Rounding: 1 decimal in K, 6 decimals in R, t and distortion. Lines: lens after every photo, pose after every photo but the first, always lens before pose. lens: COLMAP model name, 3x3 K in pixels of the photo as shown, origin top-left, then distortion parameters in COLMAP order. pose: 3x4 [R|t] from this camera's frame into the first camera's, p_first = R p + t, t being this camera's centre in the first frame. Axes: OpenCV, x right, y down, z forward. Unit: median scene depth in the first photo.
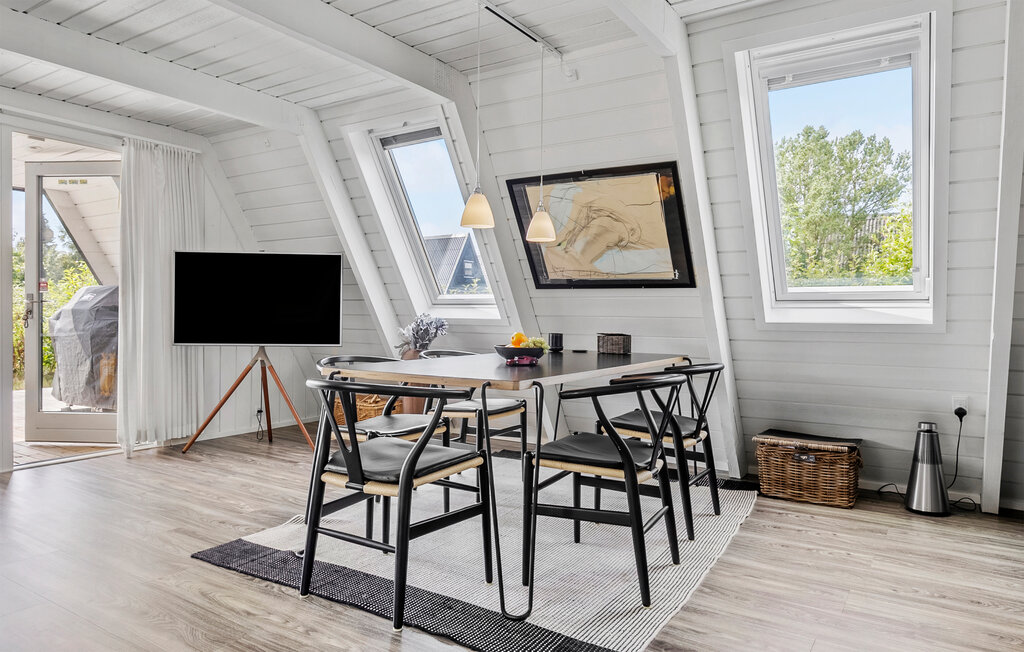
lens RADIAL K [[658.0, 0, 512.9], [0, 658.0, 322.0], [0, 0, 1]] dist [0.004197, -0.001819]
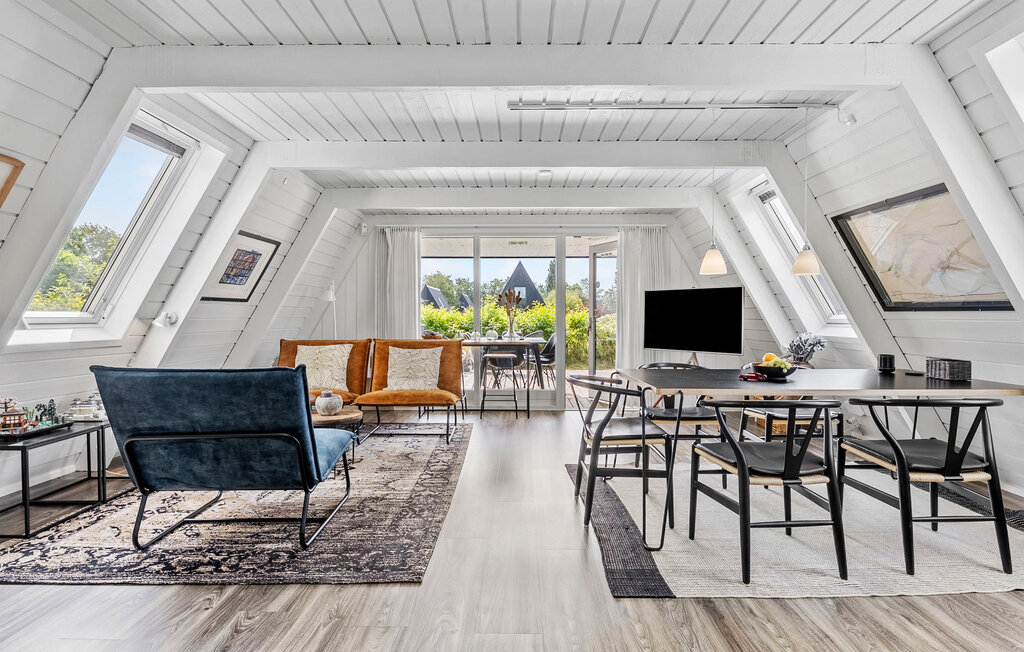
lens RADIAL K [[507.6, 0, 513.9], [0, 507.6, 321.6], [0, 0, 1]] dist [-0.002673, -0.000973]
pose [[0.538785, -0.000709, -0.842443, 0.401545], [-0.006245, 0.999969, -0.004836, -0.026083], [0.842420, 0.007866, 0.538764, 0.063321]]
